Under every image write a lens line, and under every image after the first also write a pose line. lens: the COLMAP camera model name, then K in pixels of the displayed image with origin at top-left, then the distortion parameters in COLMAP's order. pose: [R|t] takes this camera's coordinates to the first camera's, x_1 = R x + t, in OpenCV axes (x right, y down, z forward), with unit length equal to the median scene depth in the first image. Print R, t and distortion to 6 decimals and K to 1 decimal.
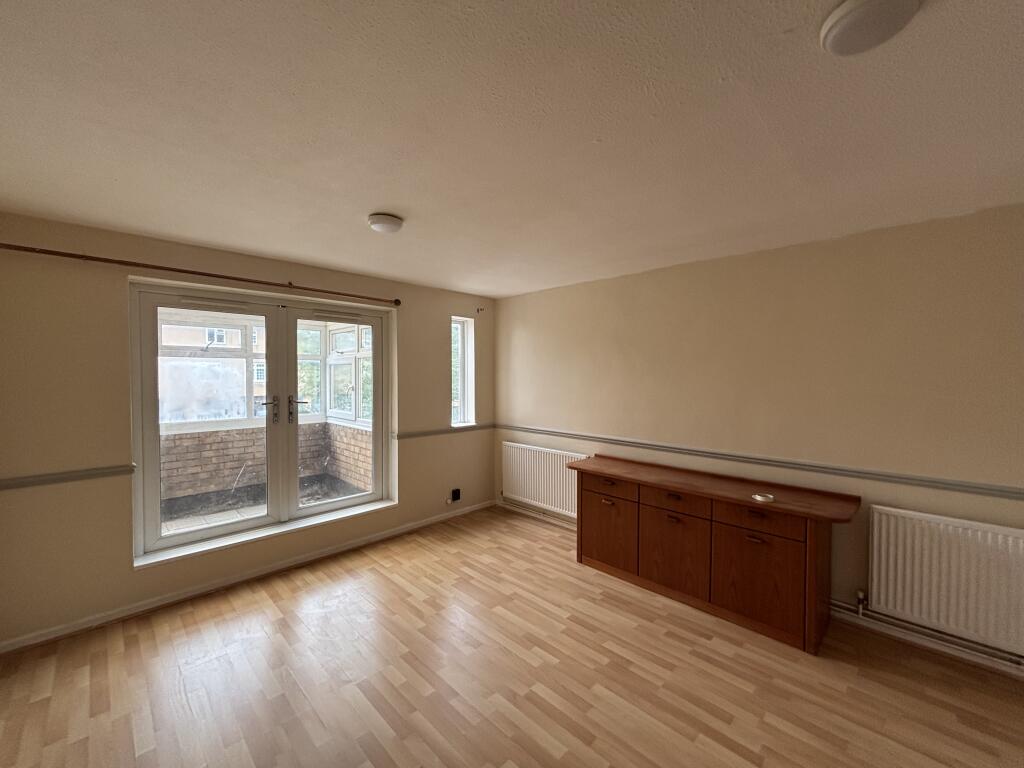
lens RADIAL K [[413.8, 0, 512.0], [0, 413.8, 384.0], [0, 0, 1]] dist [-0.000610, -0.000110]
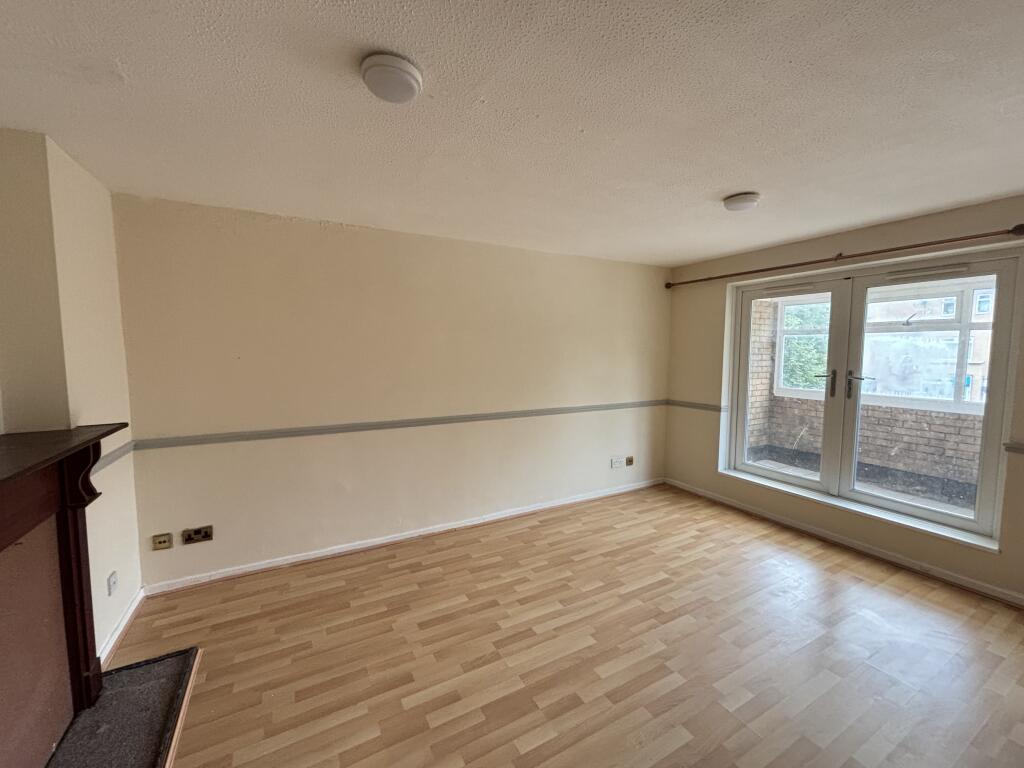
lens RADIAL K [[413.9, 0, 512.0], [0, 413.9, 384.0], [0, 0, 1]] dist [-0.000163, 0.000009]
pose [[-0.277802, 0.075985, -0.957629, 0.559711], [-0.025403, 0.995937, 0.086394, -0.003158], [0.960303, 0.048327, -0.274743, 0.471618]]
